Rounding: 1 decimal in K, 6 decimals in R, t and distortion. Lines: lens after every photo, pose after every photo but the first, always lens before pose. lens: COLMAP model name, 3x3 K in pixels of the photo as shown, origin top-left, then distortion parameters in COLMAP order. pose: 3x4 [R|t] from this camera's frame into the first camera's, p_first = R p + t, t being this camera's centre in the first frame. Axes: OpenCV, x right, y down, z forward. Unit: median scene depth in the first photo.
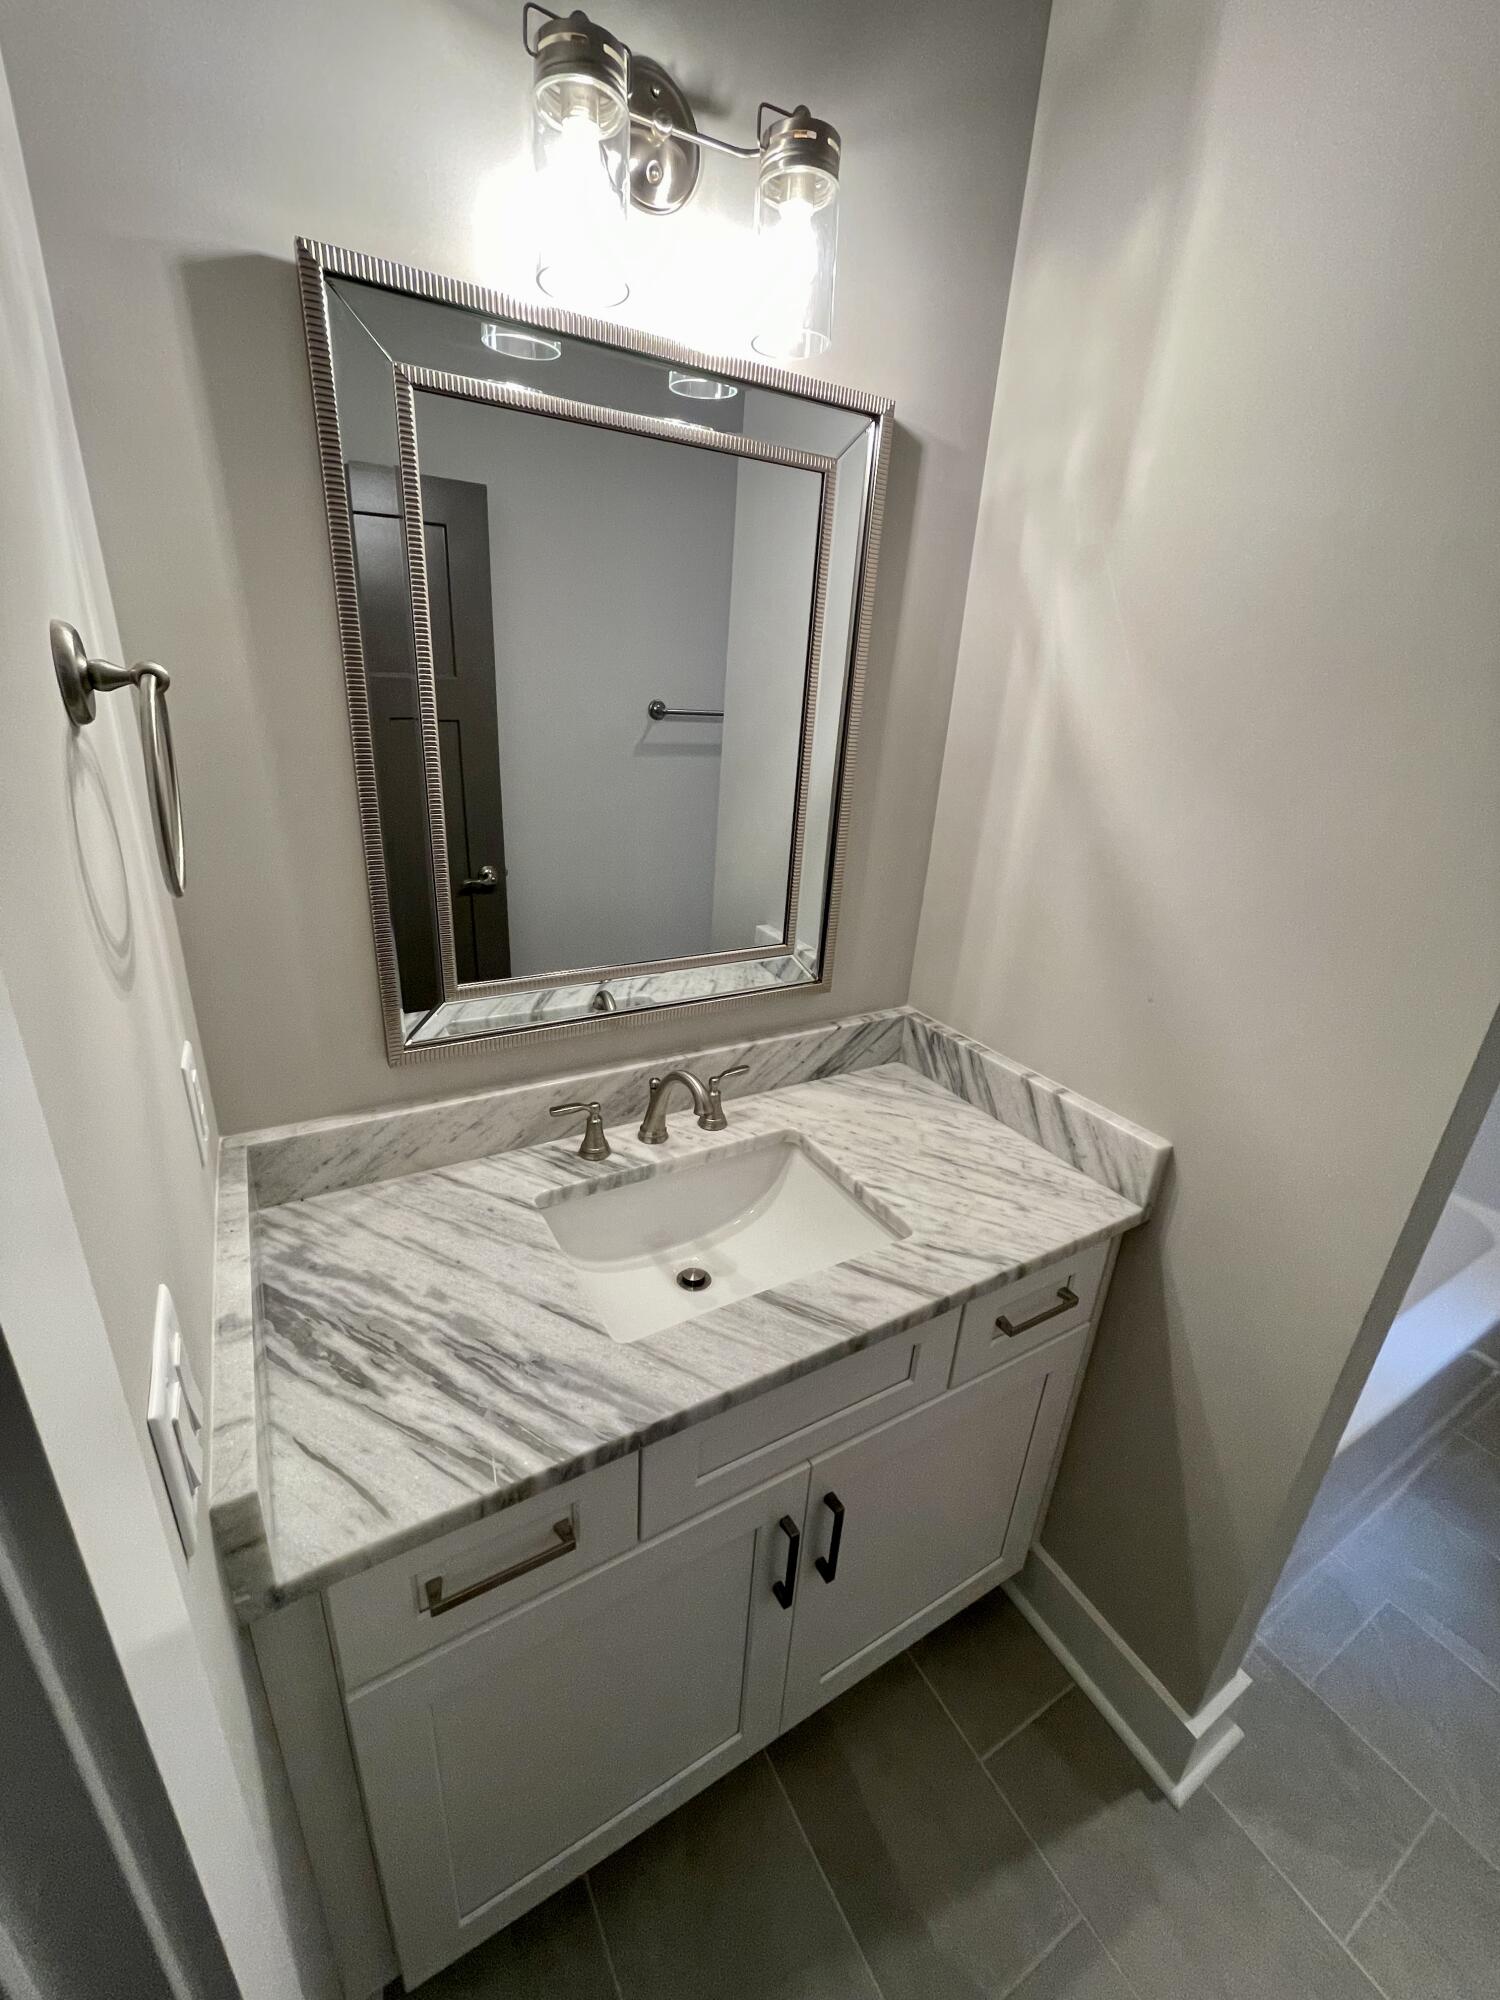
lens RADIAL K [[804.9, 0, 746.5], [0, 804.9, 984.6], [0, 0, 1]] dist [-0.002358, -0.001787]
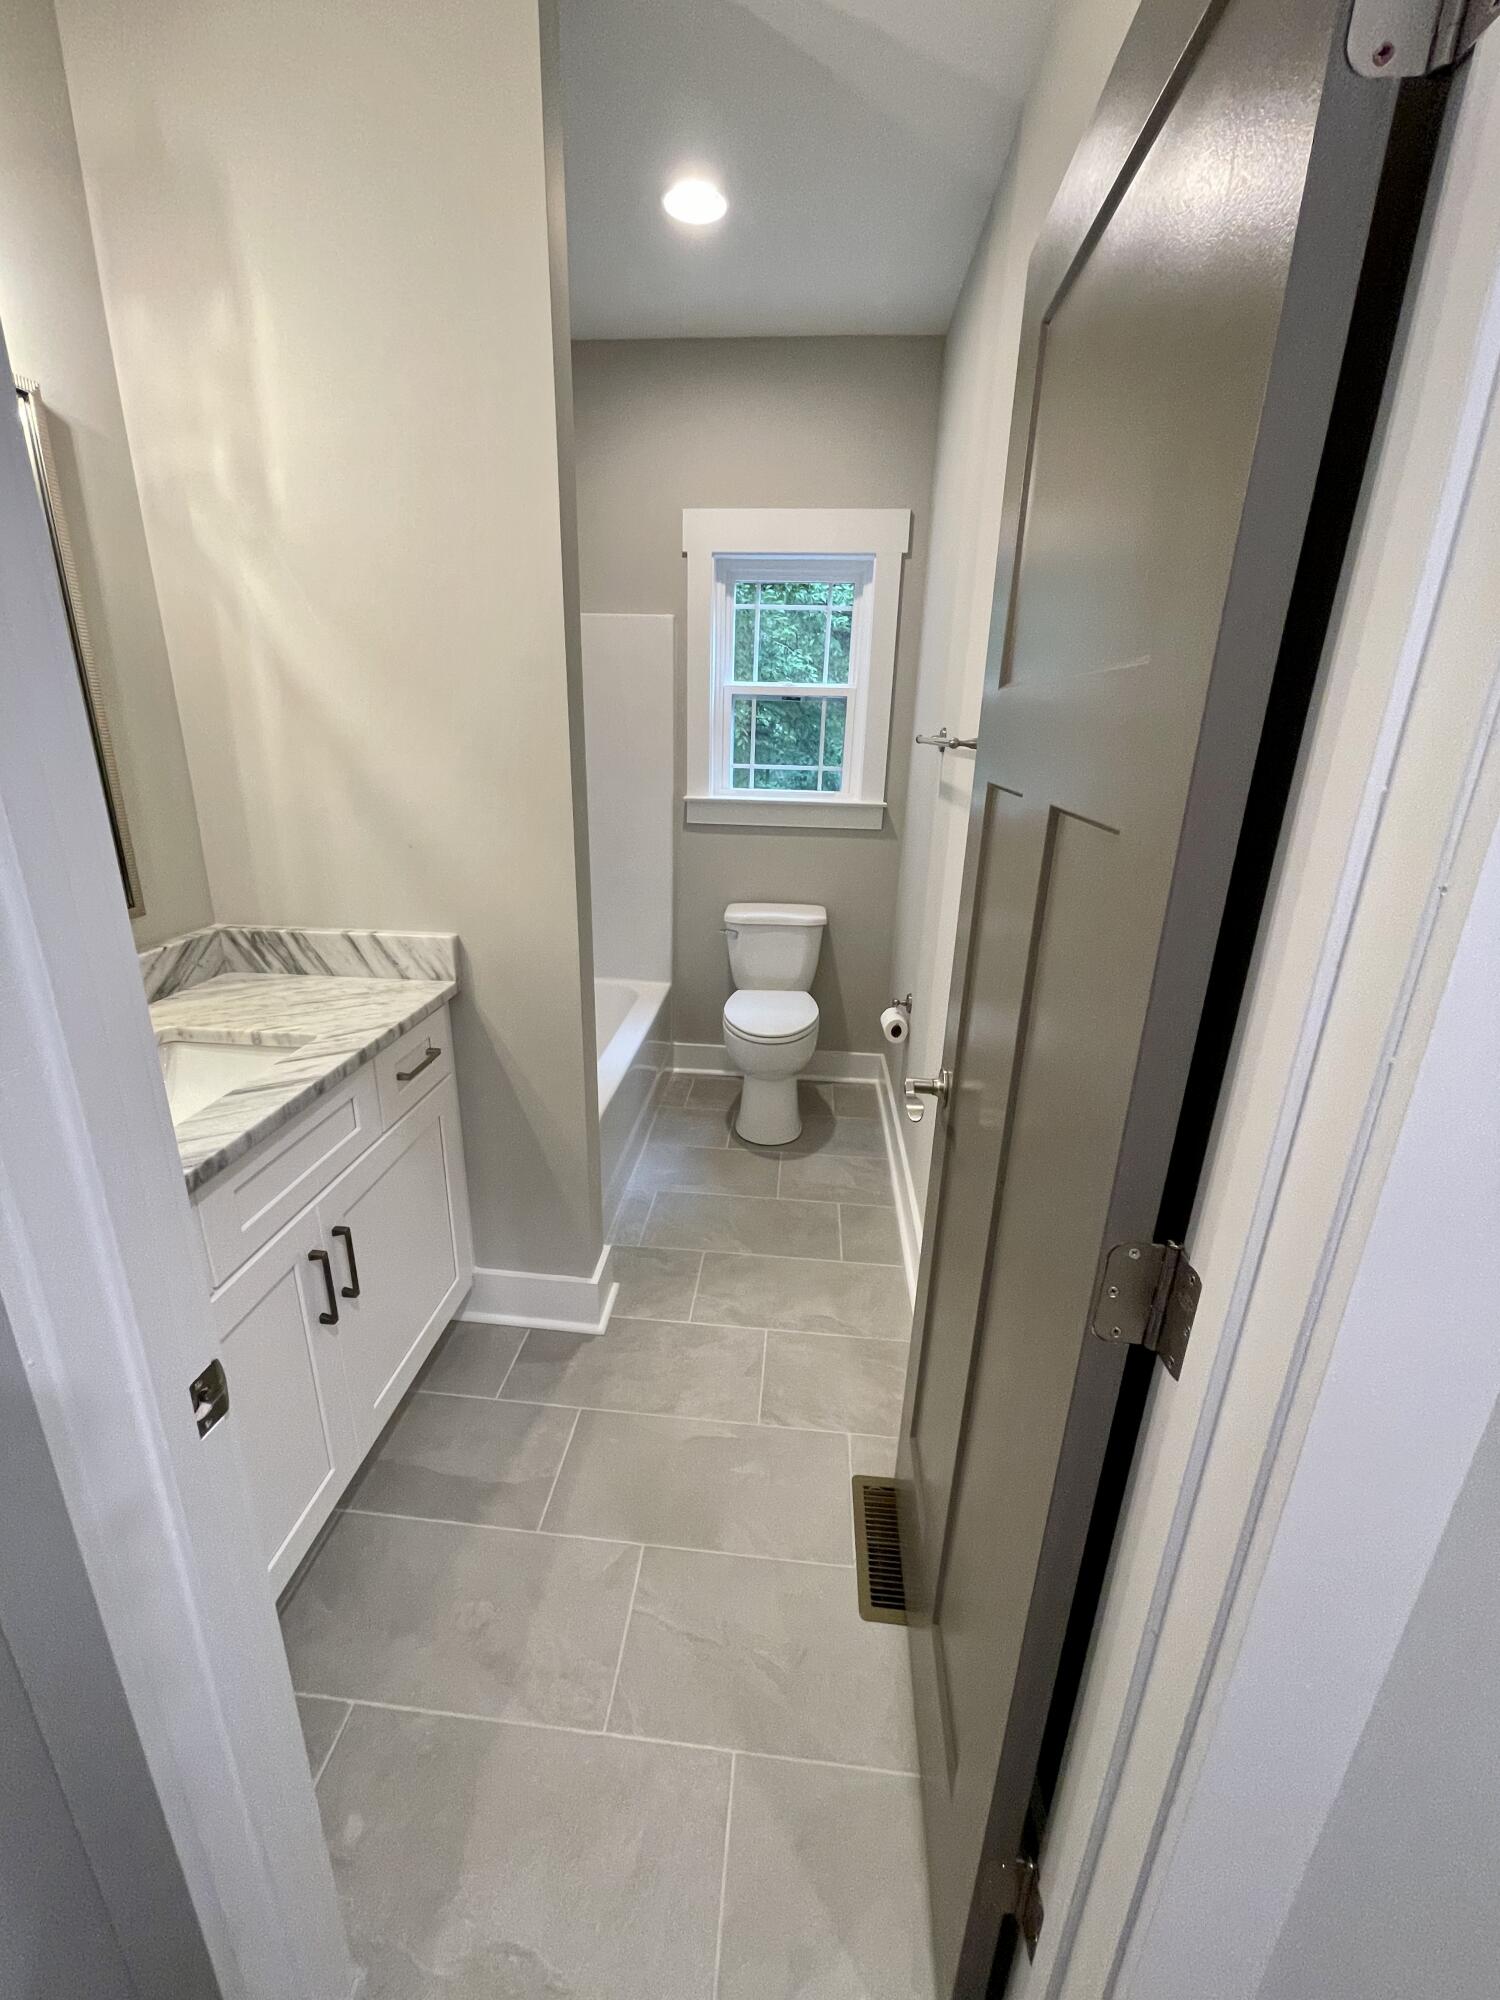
lens RADIAL K [[804.9, 0, 731.5], [0, 804.9, 1000.2], [0, 0, 1]] dist [-0.002358, -0.001787]
pose [[0.585819, -0.304055, 0.751244, -0.328037], [0.304058, 0.941702, 0.144036, 0.231872], [-0.751242, 0.144043, 0.644117, -0.342062]]
